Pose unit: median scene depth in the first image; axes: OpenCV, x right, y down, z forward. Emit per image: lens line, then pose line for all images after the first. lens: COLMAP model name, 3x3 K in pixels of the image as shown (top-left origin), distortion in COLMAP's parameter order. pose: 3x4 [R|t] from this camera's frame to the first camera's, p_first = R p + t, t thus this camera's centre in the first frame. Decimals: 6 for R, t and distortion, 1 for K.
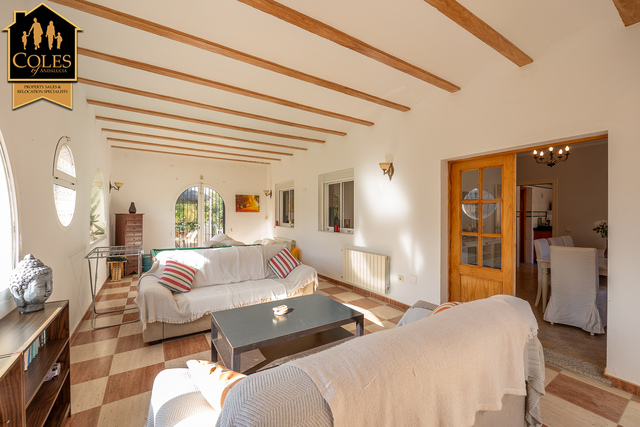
lens RADIAL K [[268.2, 0, 321.2], [0, 268.2, 213.2], [0, 0, 1]] dist [-0.003937, -0.000252]
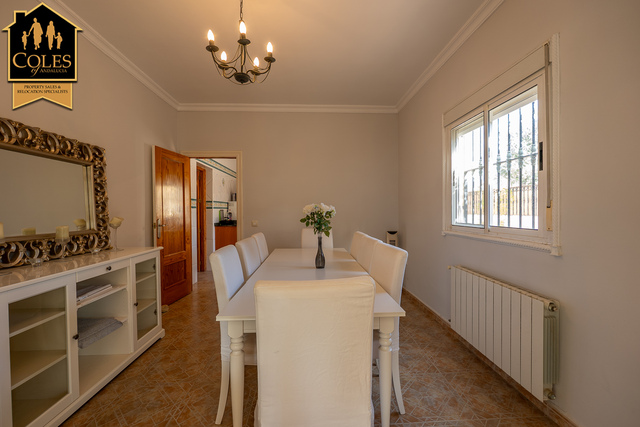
lens RADIAL K [[268.2, 0, 321.2], [0, 268.2, 213.2], [0, 0, 1]] dist [-0.003937, -0.000252]
pose [[0.503953, -0.017406, 0.863556, 0.299254], [0.011490, 0.999844, 0.013448, 0.020186], [-0.863655, 0.003145, 0.504074, 0.367781]]
